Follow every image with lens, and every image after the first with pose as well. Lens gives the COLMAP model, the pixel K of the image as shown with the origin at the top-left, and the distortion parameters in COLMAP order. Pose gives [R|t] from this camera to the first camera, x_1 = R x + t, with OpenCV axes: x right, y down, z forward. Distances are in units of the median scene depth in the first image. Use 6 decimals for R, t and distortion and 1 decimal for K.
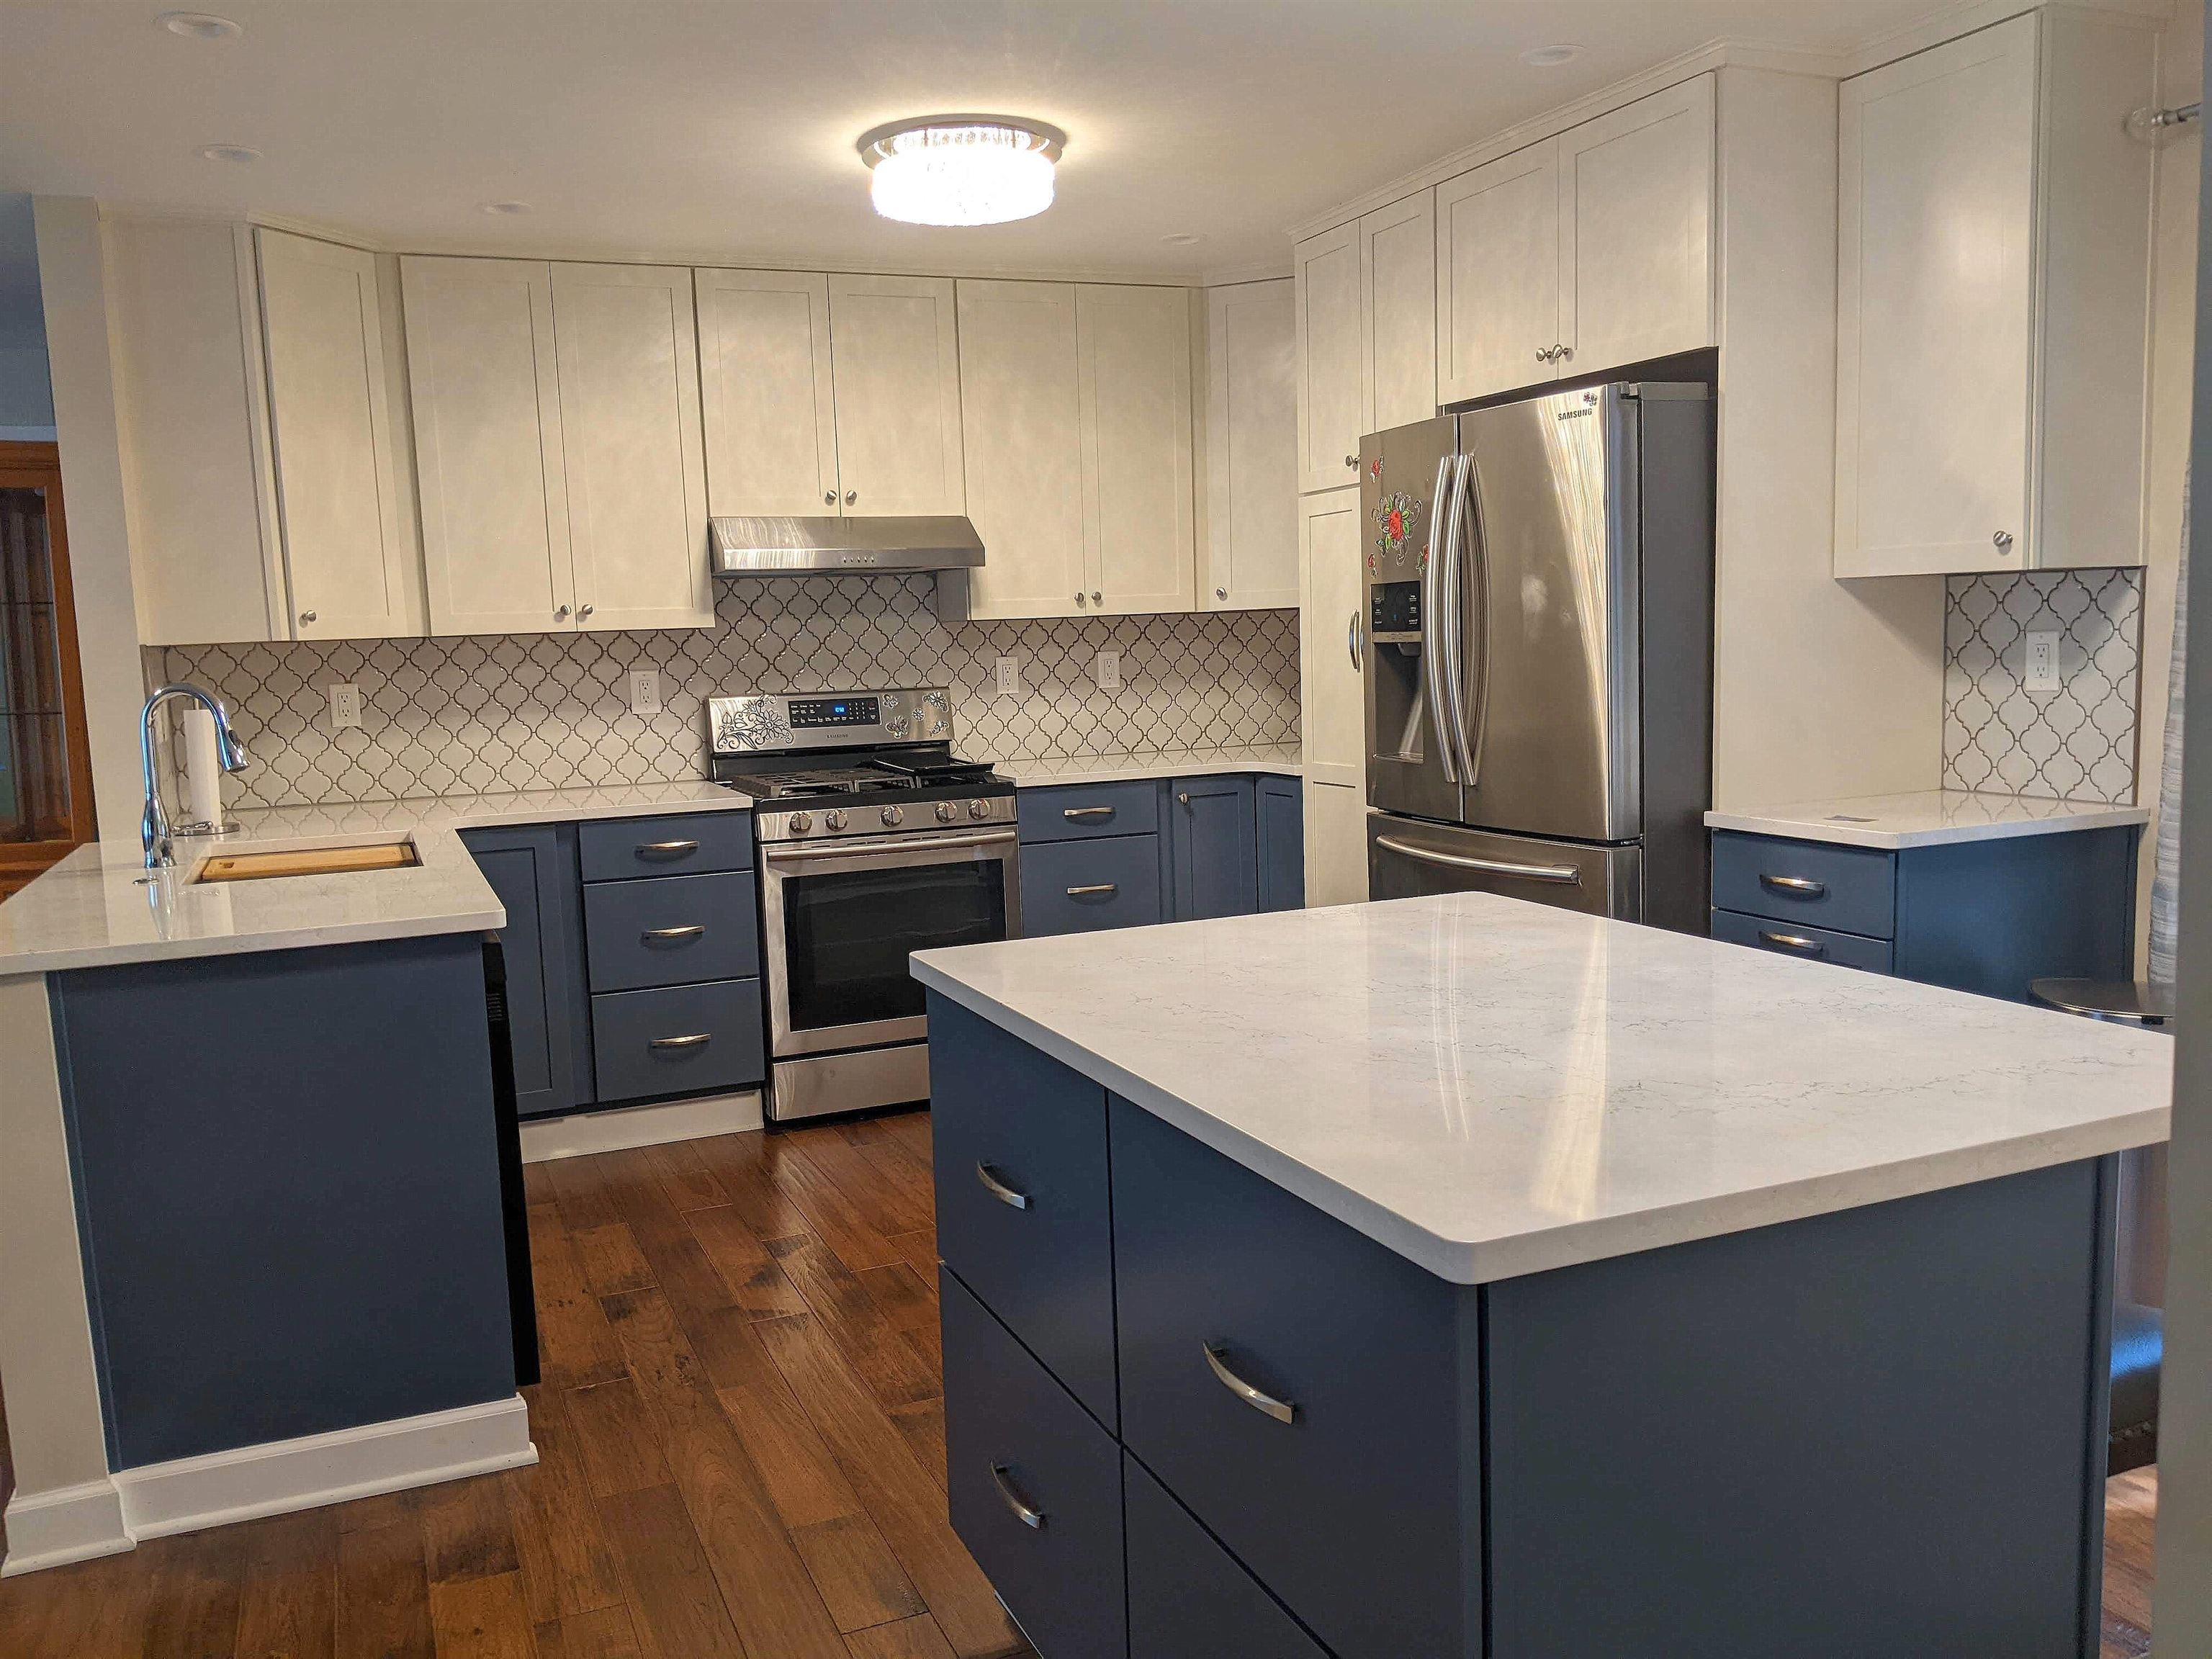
lens RADIAL K [[1782.2, 0, 1106.0], [0, 1782.2, 829.5], [0, 0, 1]] dist [-0.002289, -0.001861]
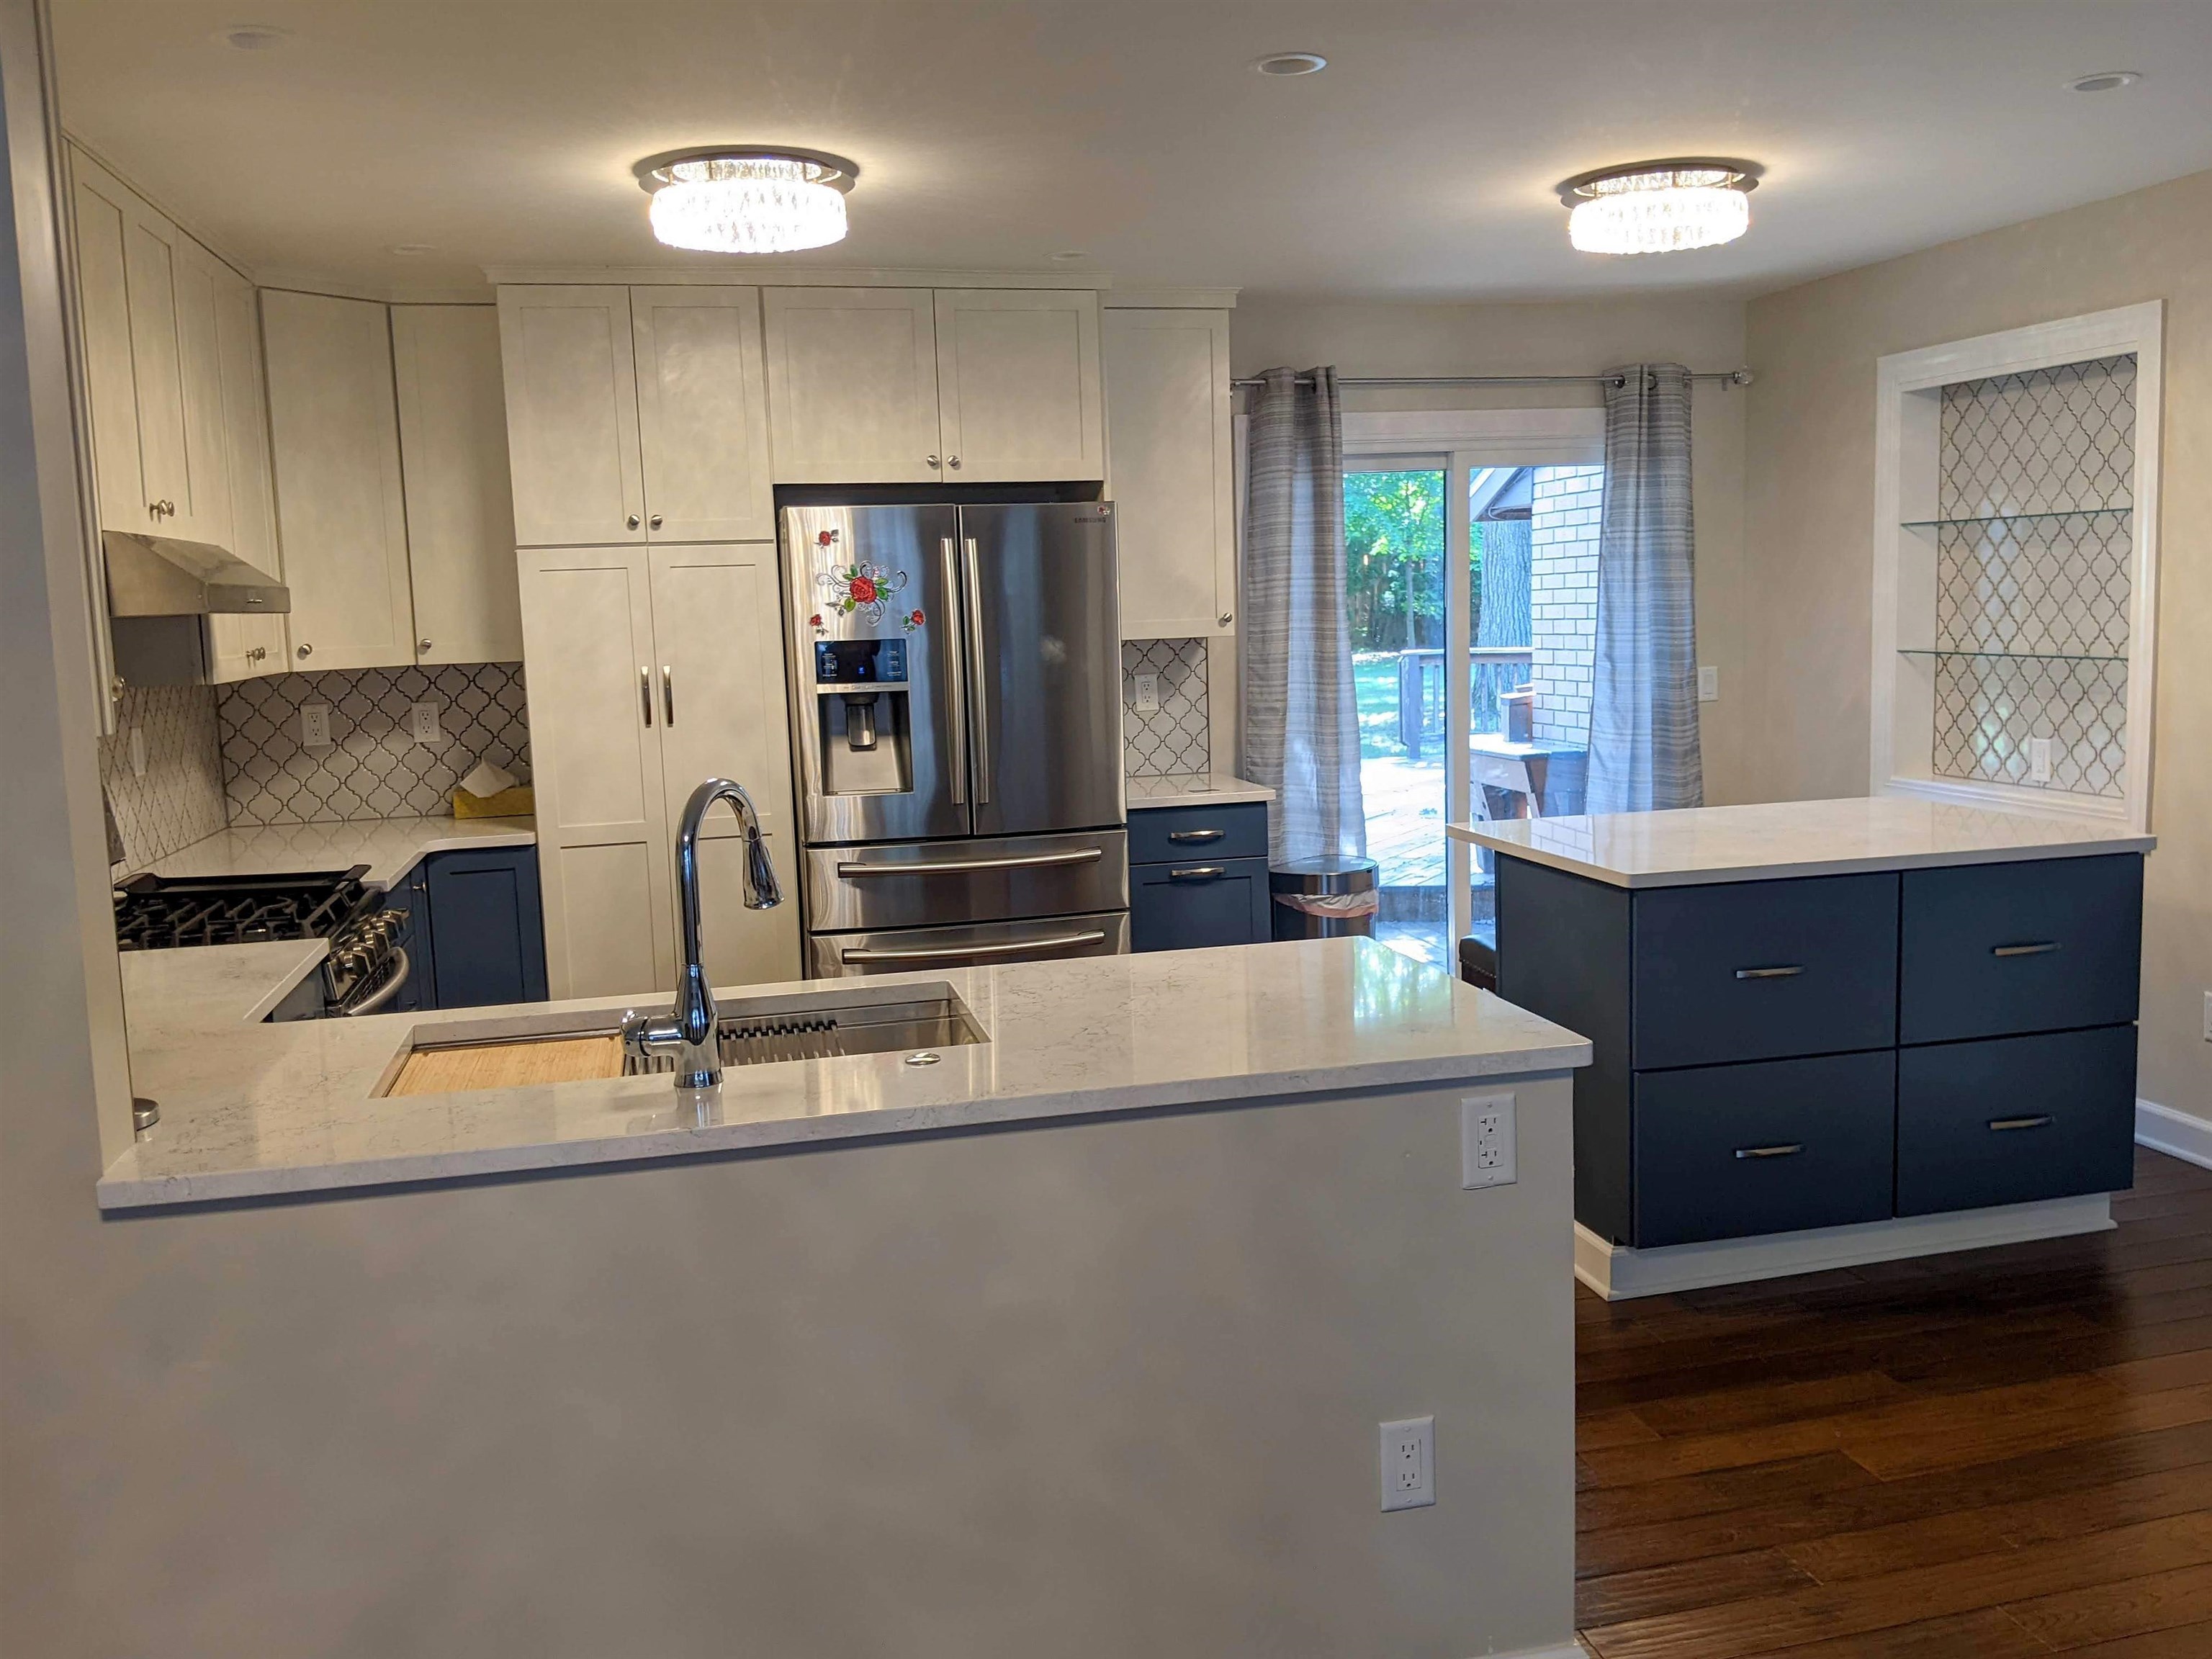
lens RADIAL K [[1762.4, 0, 1106.0], [0, 1762.4, 829.5], [0, 0, 1]] dist [0.001590, 0.000217]
pose [[0.159209, -0.087416, 0.983367, -0.962937], [0.141697, 0.987782, 0.064867, -0.071644], [-0.977023, 0.129013, 0.169651, 0.693920]]
